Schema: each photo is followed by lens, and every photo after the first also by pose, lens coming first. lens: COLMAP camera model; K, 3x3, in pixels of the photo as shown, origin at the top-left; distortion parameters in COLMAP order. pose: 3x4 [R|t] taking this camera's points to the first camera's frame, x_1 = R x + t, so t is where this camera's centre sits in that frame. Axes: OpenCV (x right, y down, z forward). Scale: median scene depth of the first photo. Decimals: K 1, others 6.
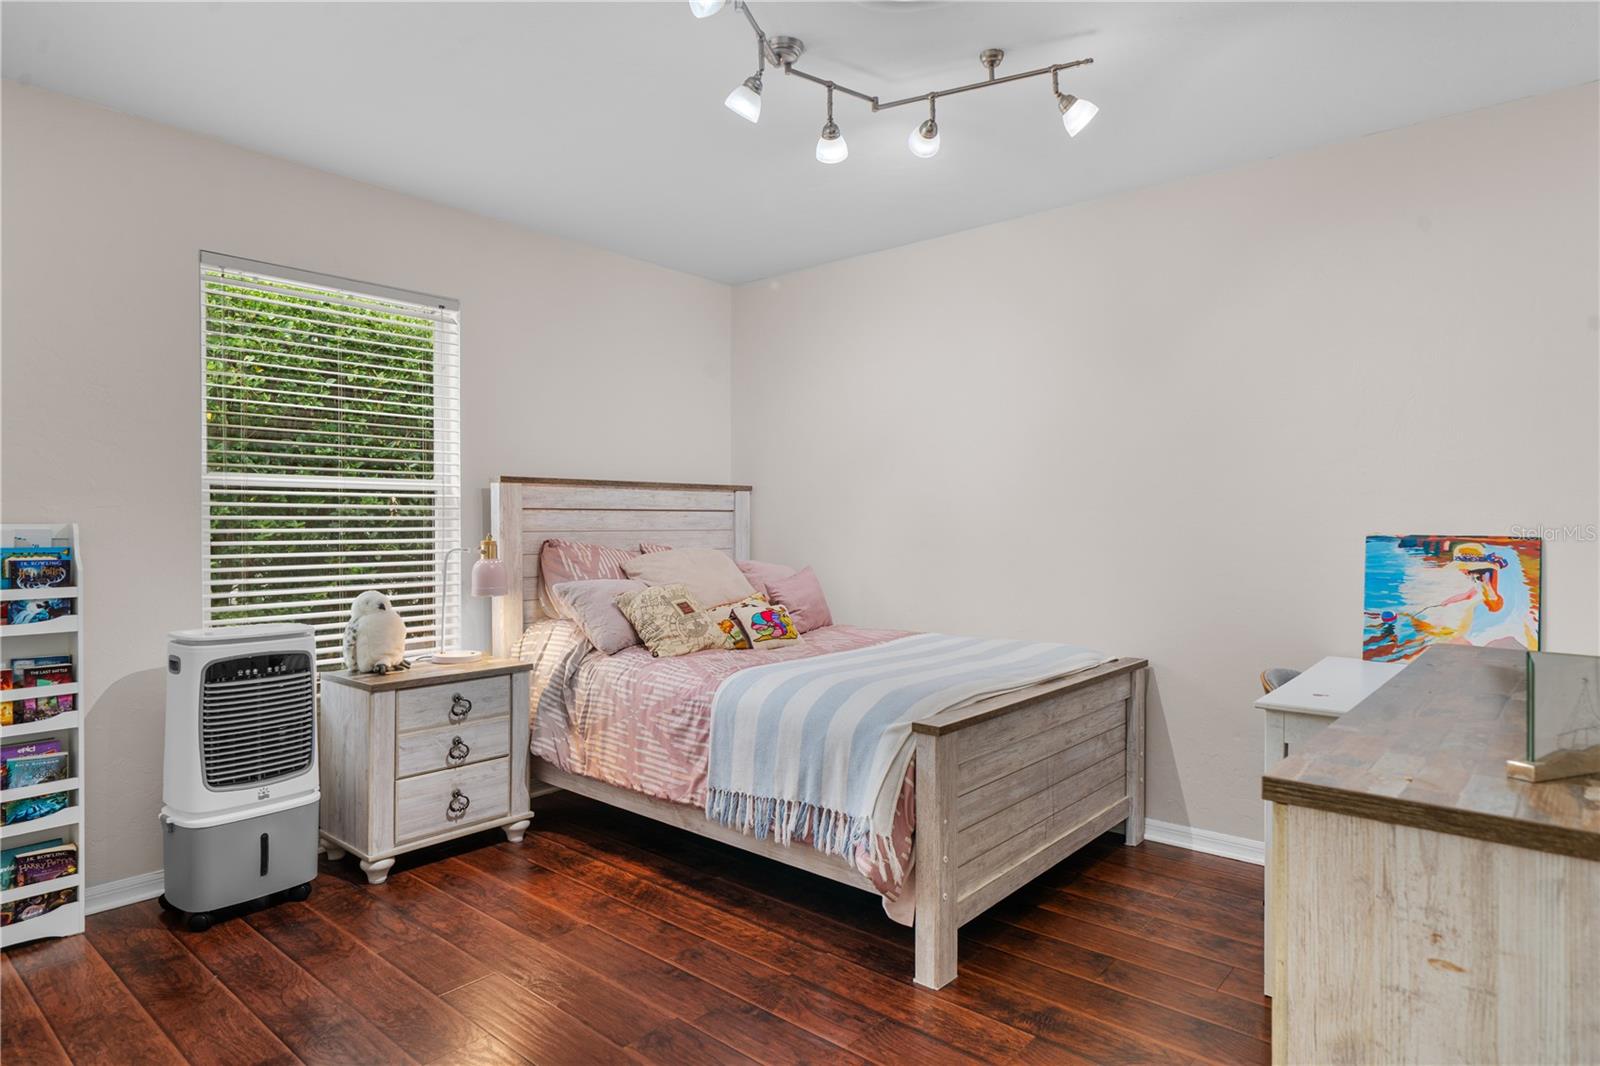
lens RADIAL K [[897.9, 0, 797.7], [0, 897.9, 528.6], [0, 0, 1]] dist [0.000199, 0.000185]
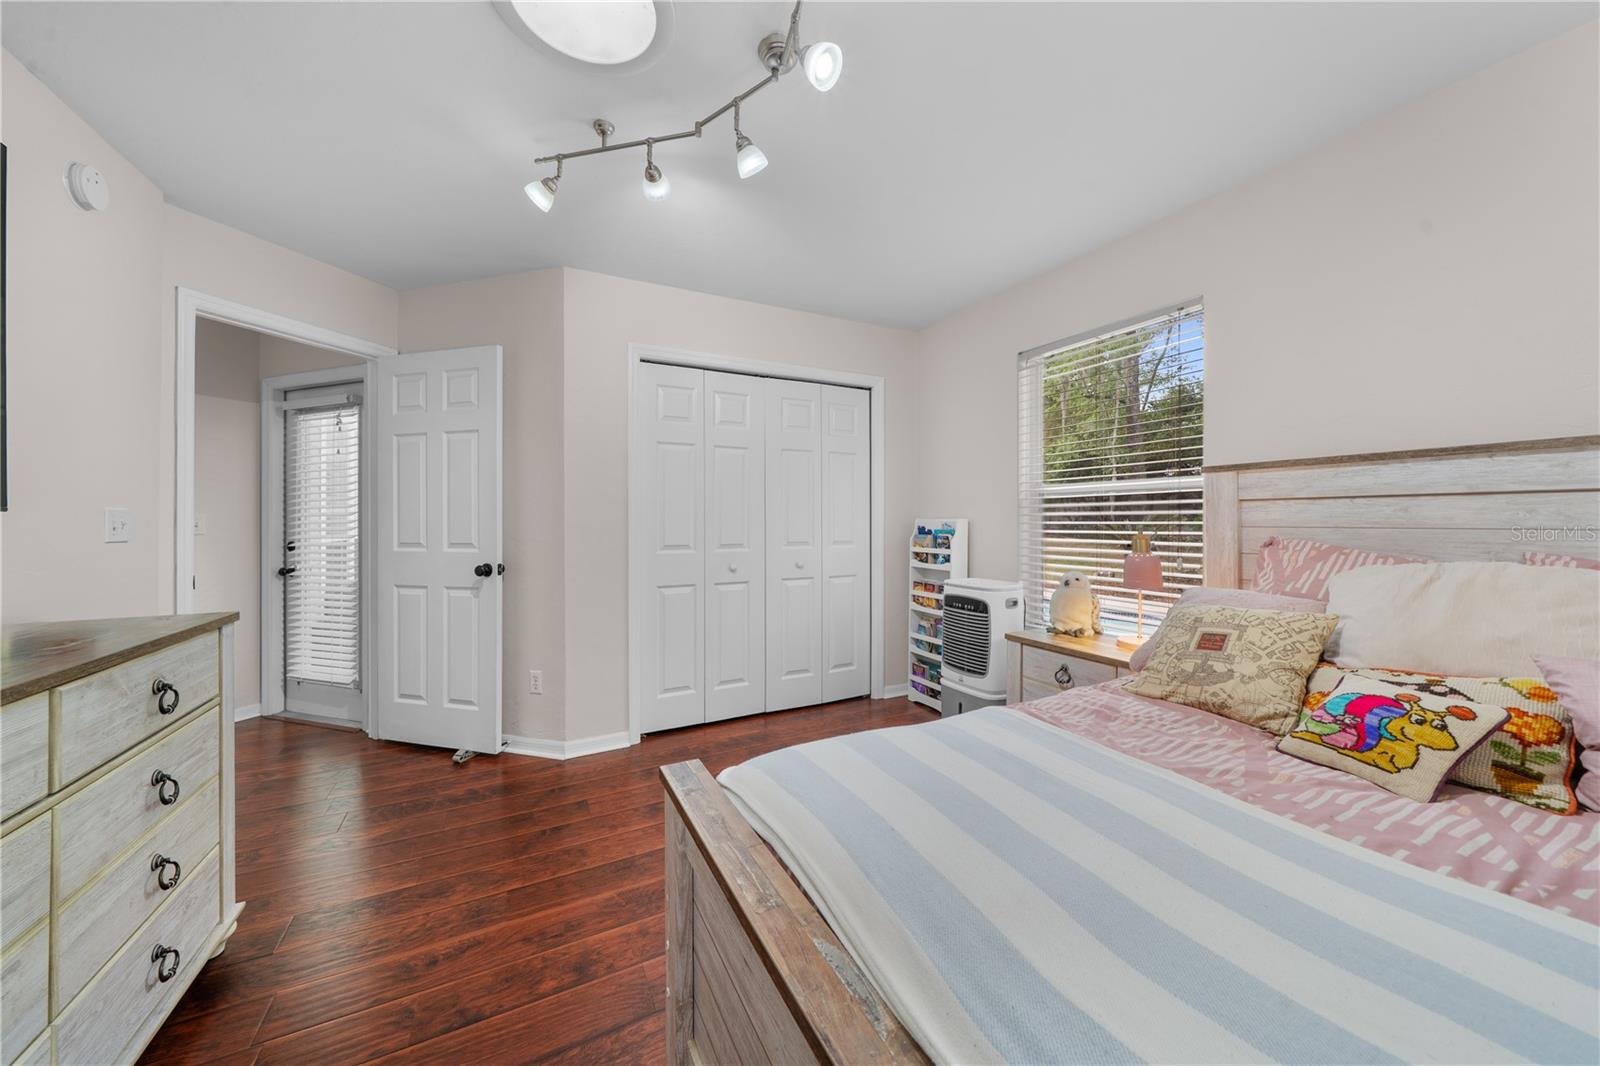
lens RADIAL K [[554.0, 0, 795.5], [0, 554.0, 523.4], [0, 0, 1]] dist [-0.004779, 0.000415]
pose [[-0.371361, 0.012162, -0.928409, 0.415645], [0.003781, 0.999926, 0.011586, -0.009106], [0.928481, 0.000792, -0.371379, 0.933592]]
